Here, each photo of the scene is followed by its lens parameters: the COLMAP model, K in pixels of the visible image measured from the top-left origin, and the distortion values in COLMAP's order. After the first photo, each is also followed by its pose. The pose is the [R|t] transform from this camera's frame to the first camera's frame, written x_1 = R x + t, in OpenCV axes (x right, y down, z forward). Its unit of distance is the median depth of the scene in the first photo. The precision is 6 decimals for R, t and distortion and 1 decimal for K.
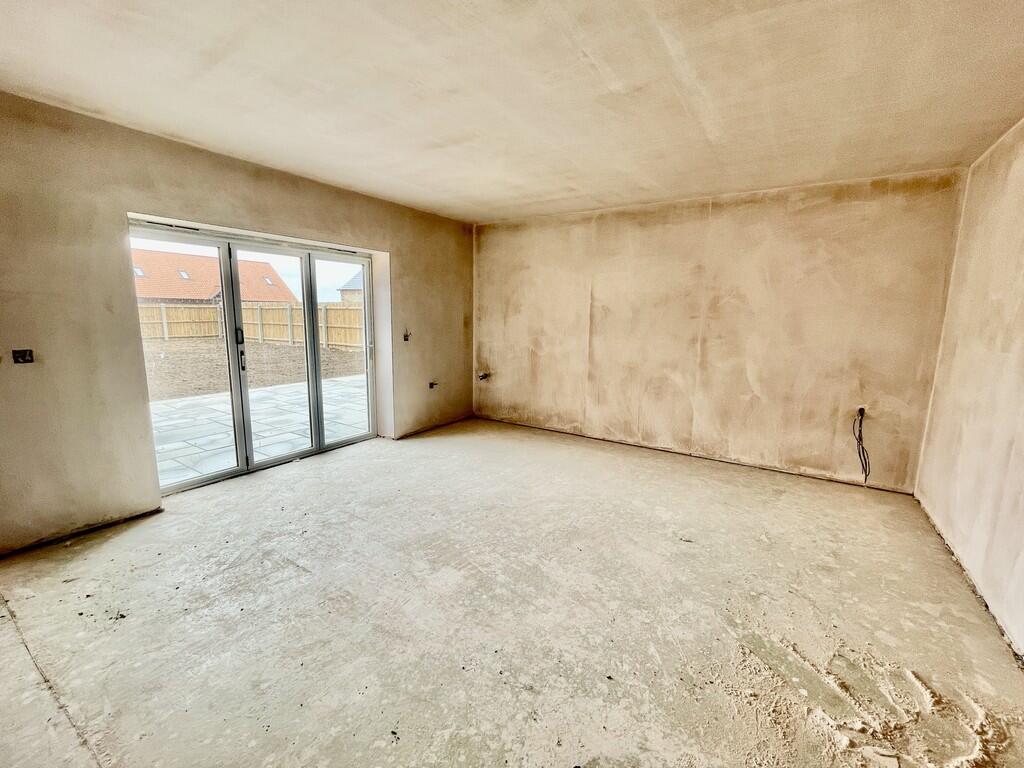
lens RADIAL K [[436.5, 0, 513.0], [0, 436.5, 383.5], [0, 0, 1]] dist [0.000219, 0.000377]
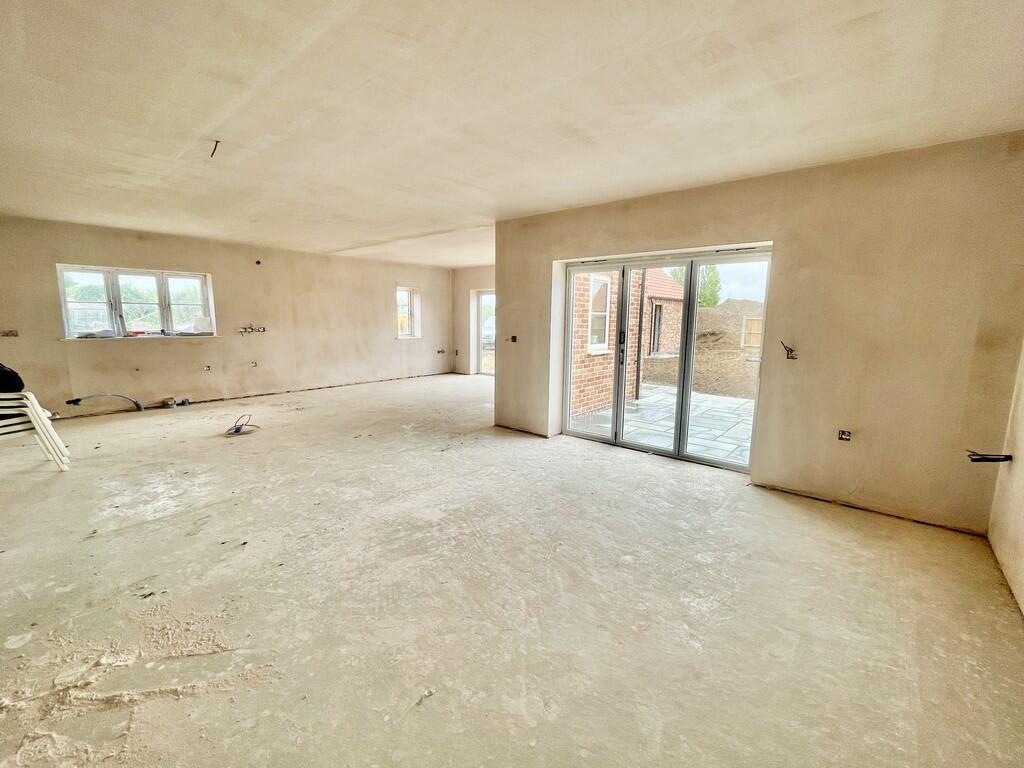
lens RADIAL K [[436.5, 0, 513.0], [0, 436.5, 383.5], [0, 0, 1]] dist [0.000219, 0.000377]
pose [[-0.122685, 0.132957, -0.983499, 0.753658], [-0.171630, 0.973212, 0.152976, -0.130121], [0.977492, 0.187566, -0.096579, 0.918240]]
